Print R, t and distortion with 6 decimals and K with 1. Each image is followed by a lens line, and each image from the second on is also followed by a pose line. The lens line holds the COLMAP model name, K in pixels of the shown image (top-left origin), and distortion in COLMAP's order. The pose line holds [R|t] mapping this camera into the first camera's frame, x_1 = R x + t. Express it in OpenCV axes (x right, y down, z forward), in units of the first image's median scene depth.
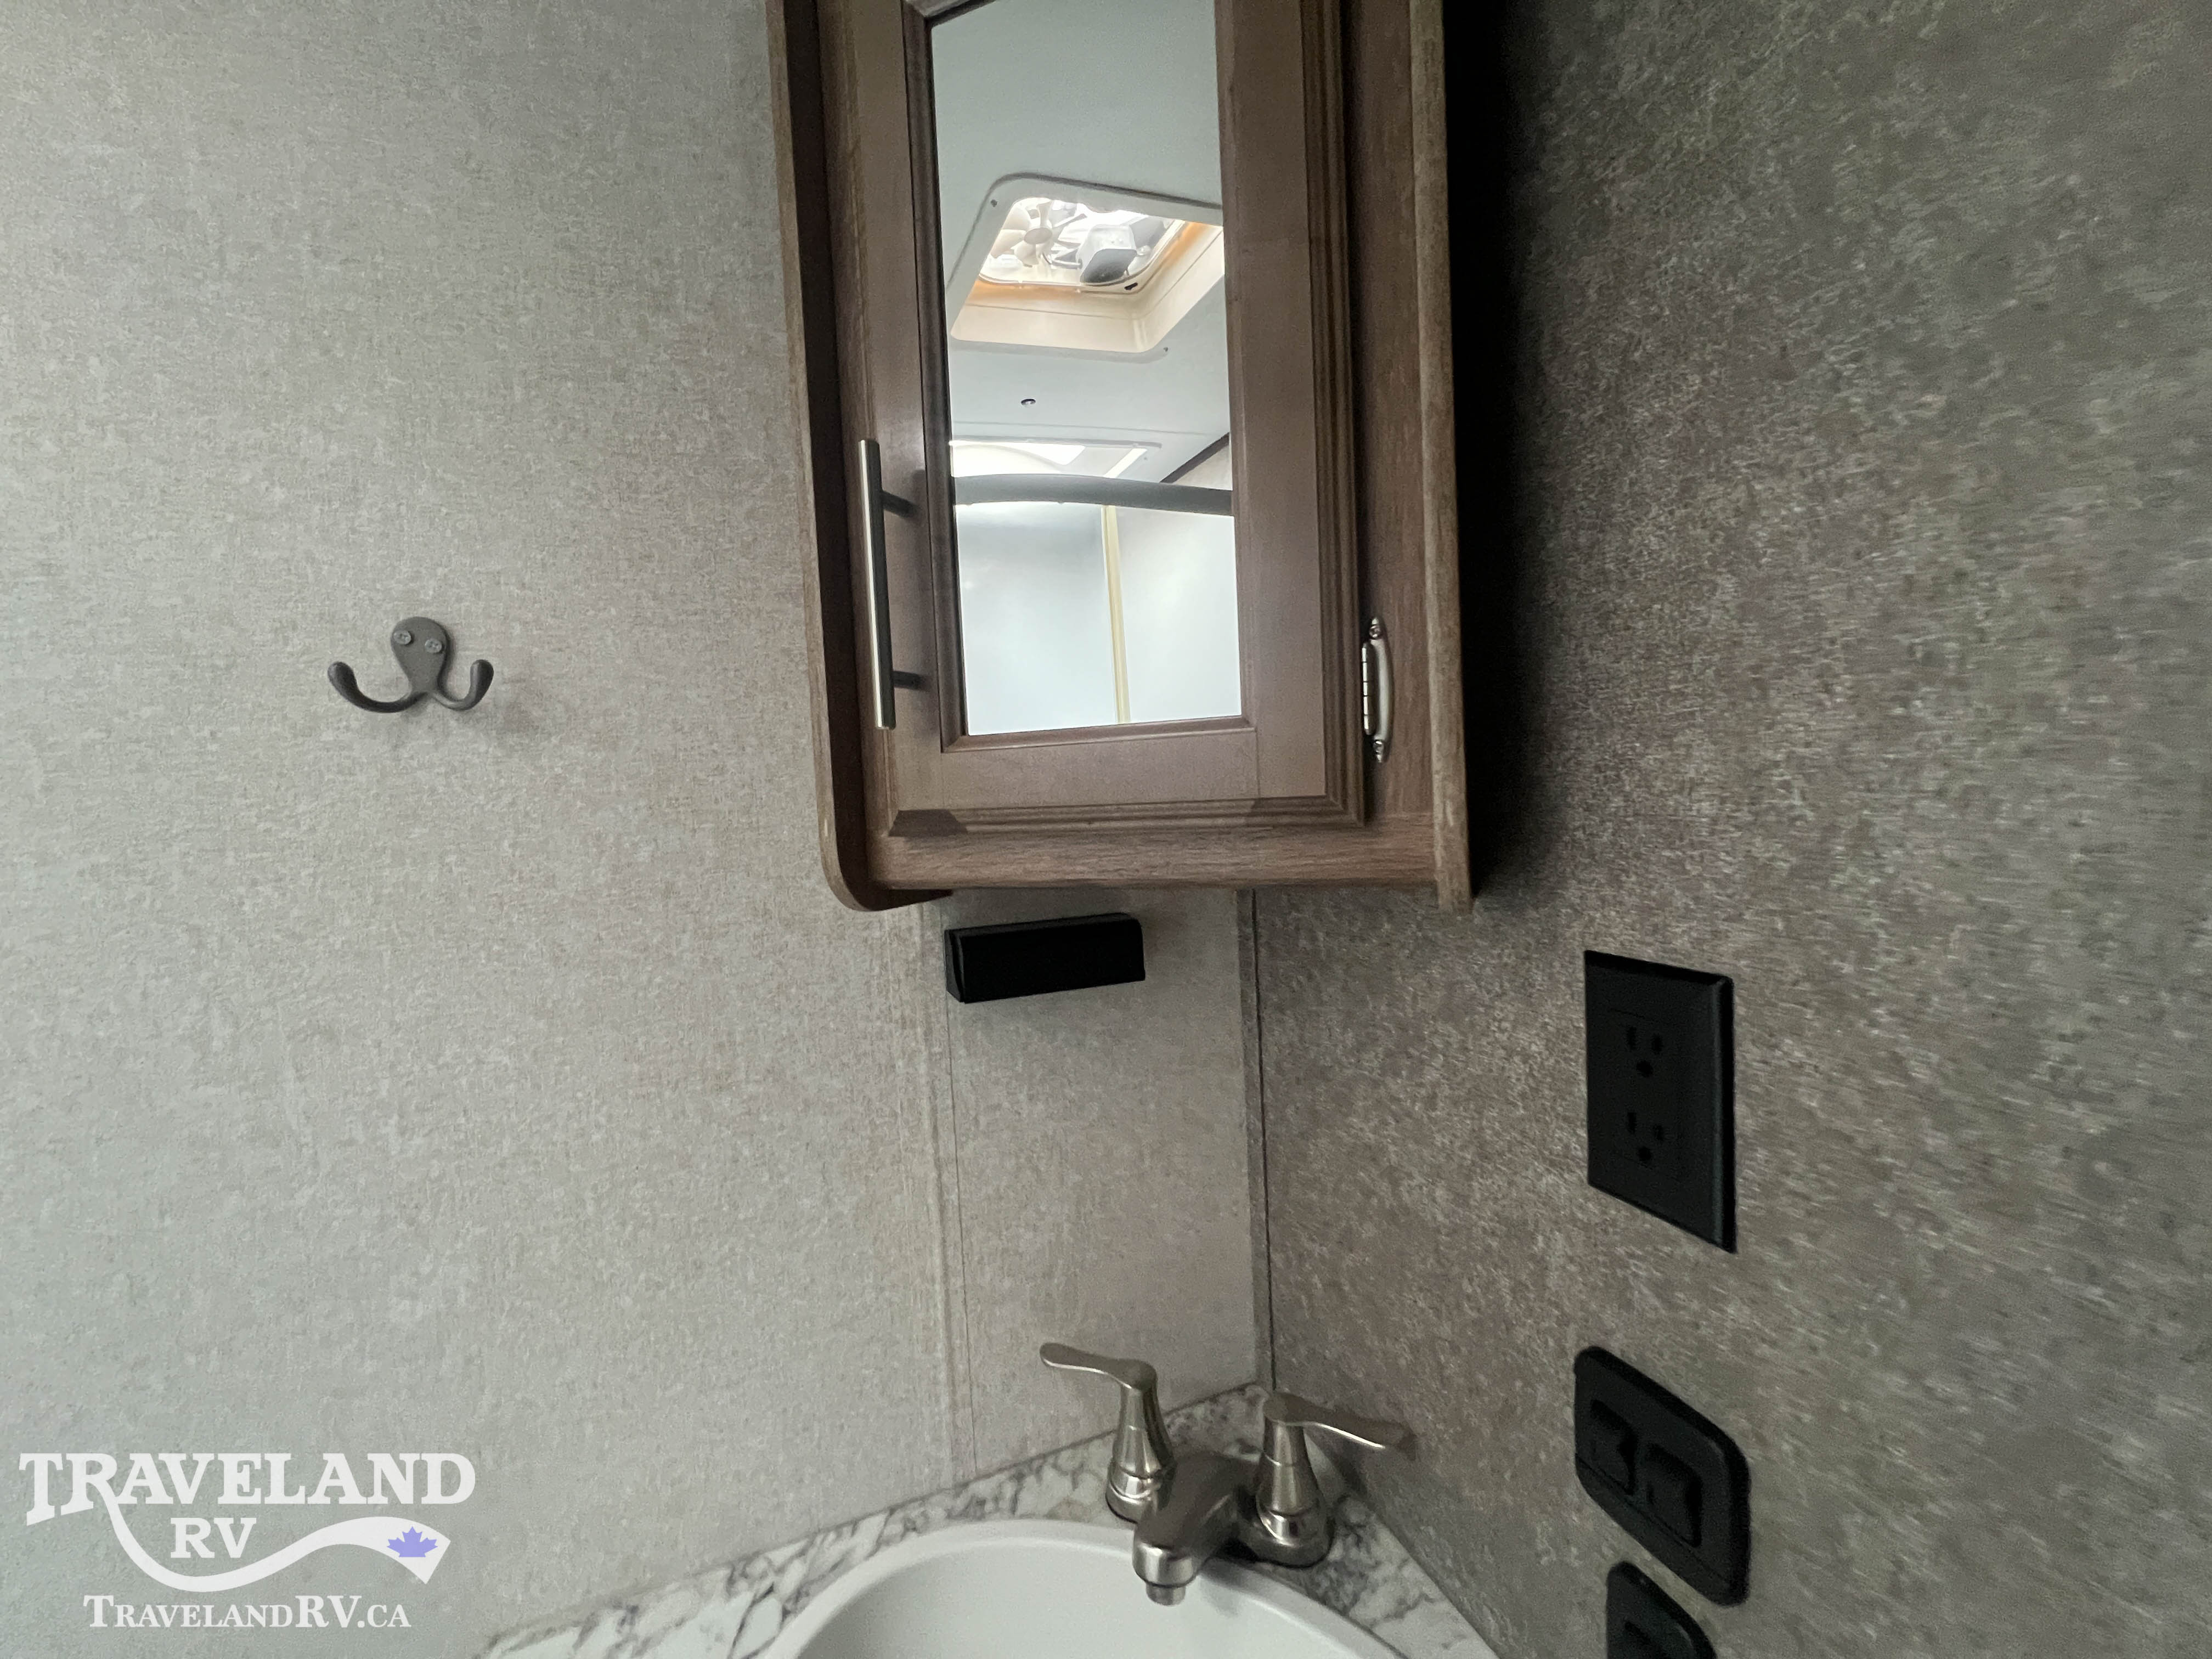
lens RADIAL K [[883.2, 0, 1104.5], [0, 883.2, 829.0], [0, 0, 1]] dist [-0.002343, 0.000308]
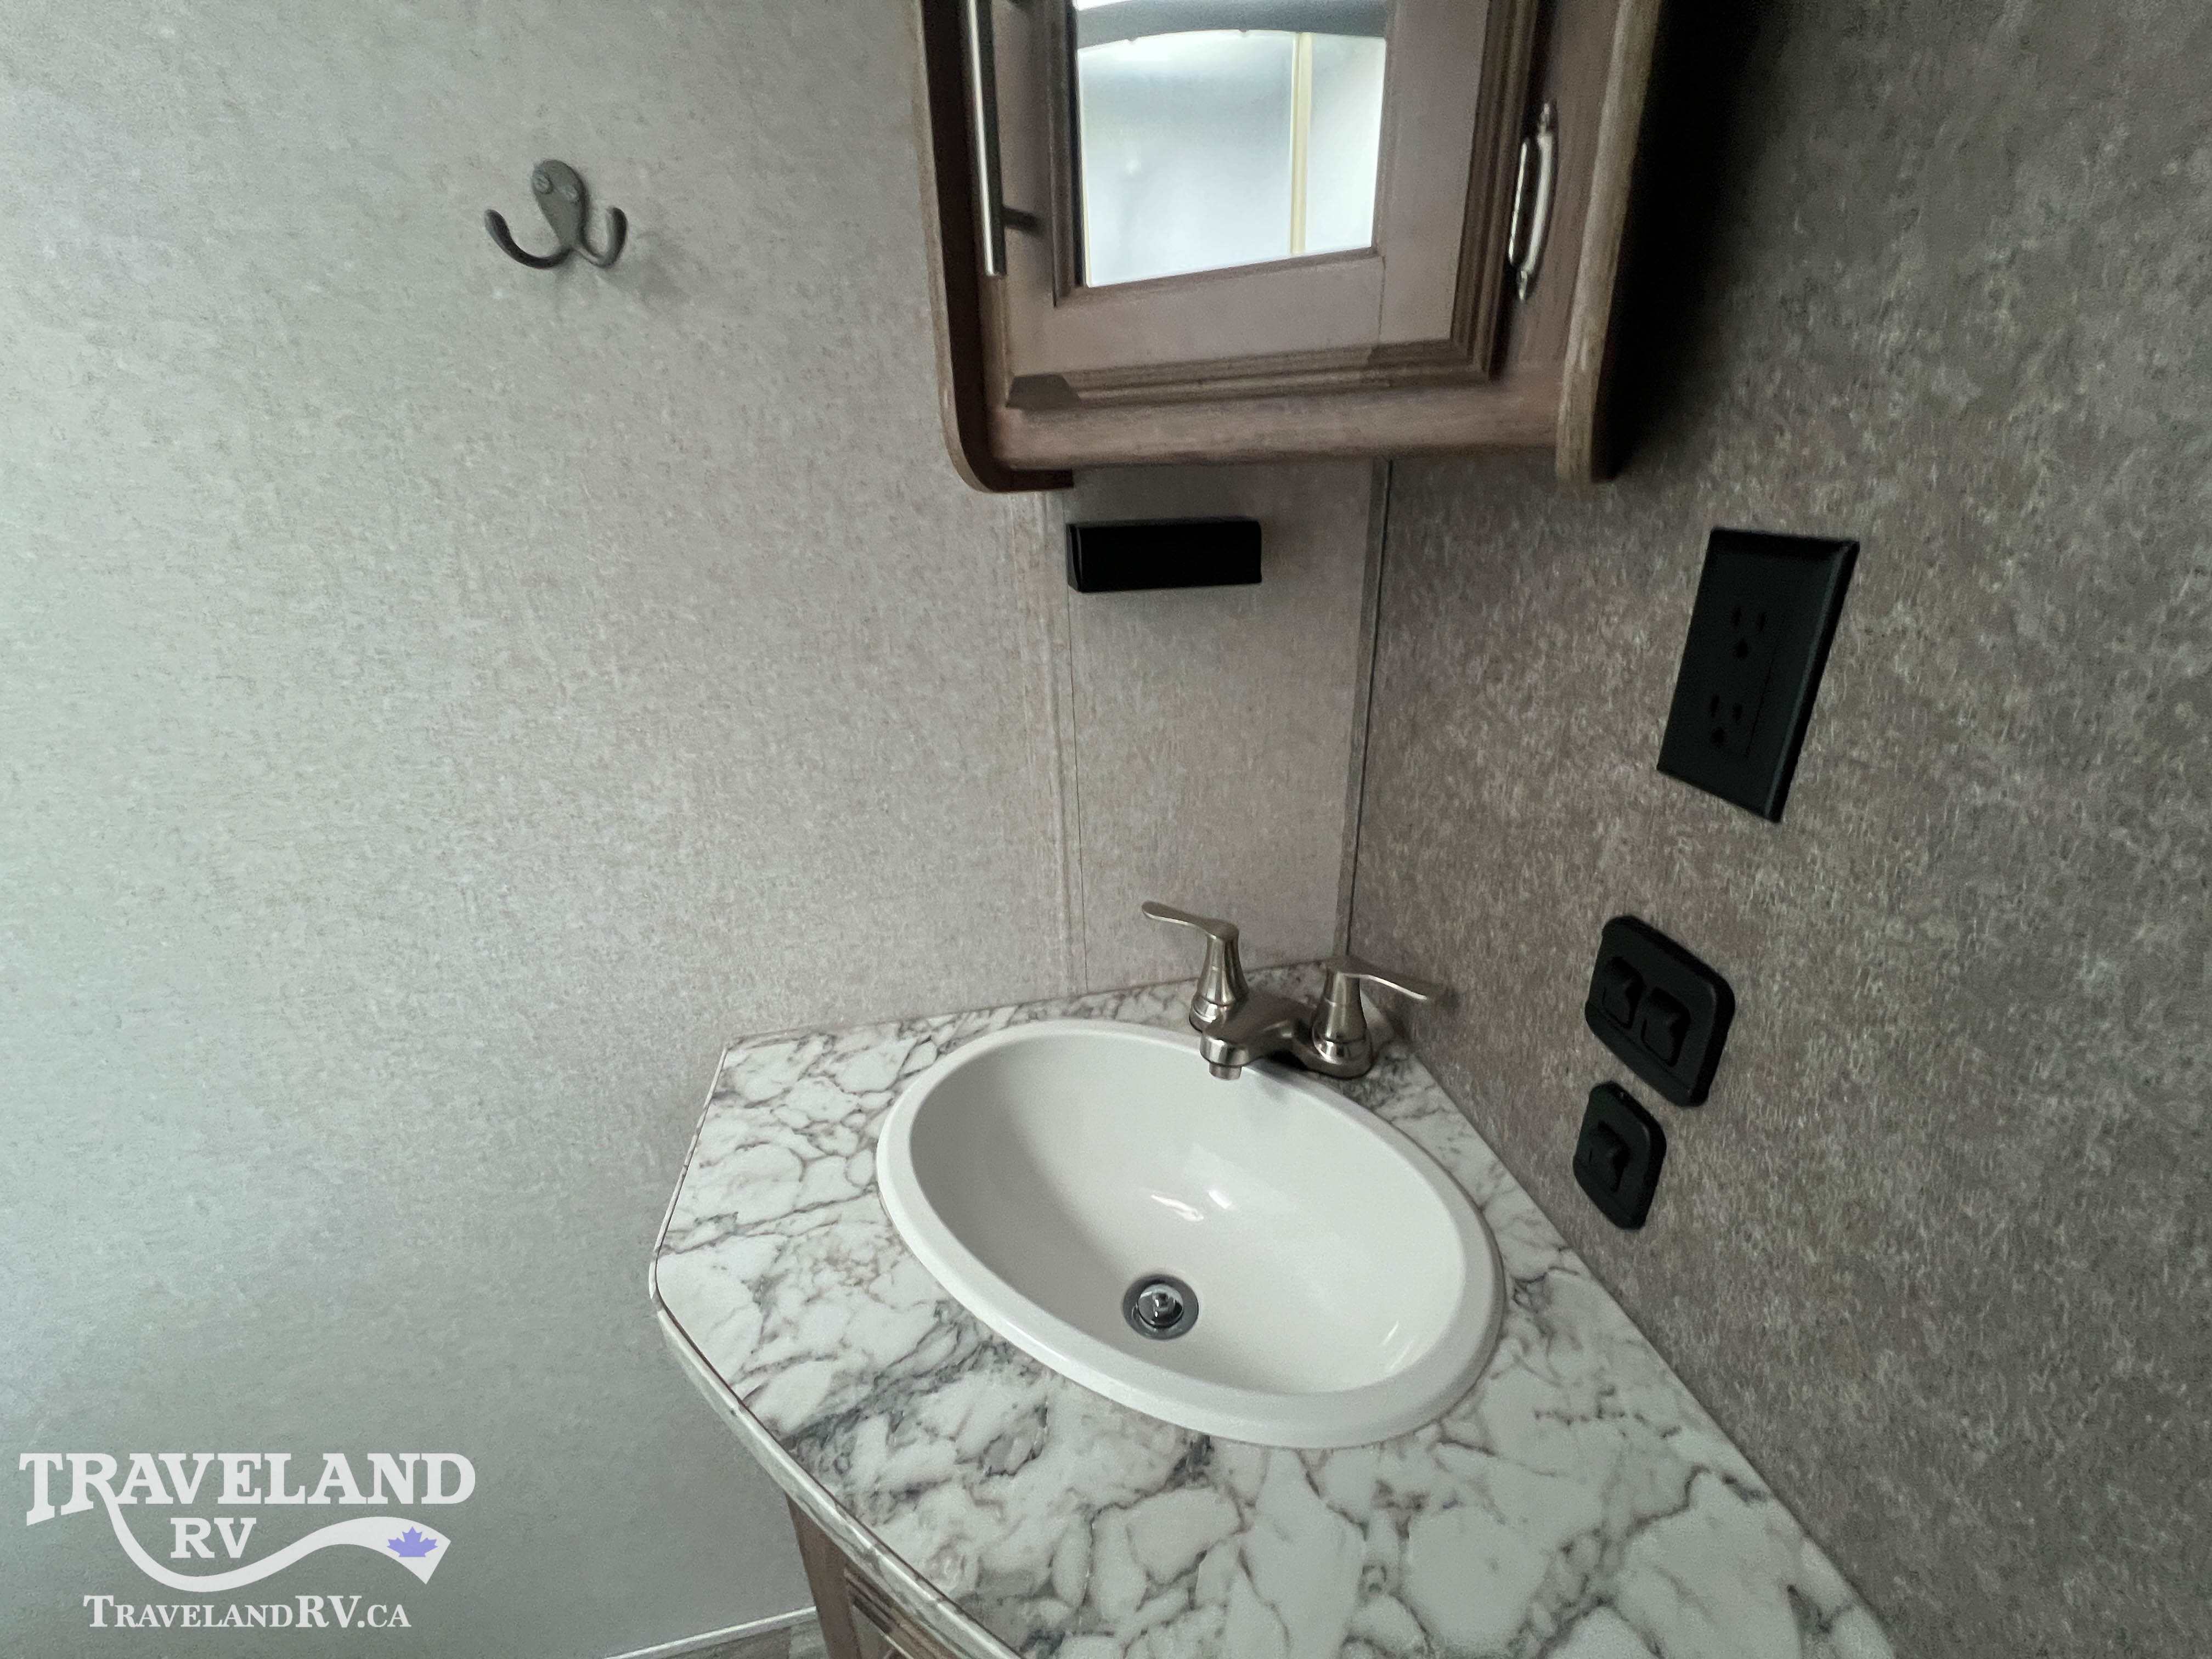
lens RADIAL K [[883.2, 0, 1107.1], [0, 883.2, 830.1], [0, 0, 1]] dist [-0.002343, 0.000308]
pose [[0.982706, 0.089305, -0.162218, 0.077003], [-0.027132, 0.936008, 0.350932, 0.104557], [0.183177, -0.340461, 0.922243, -0.073231]]
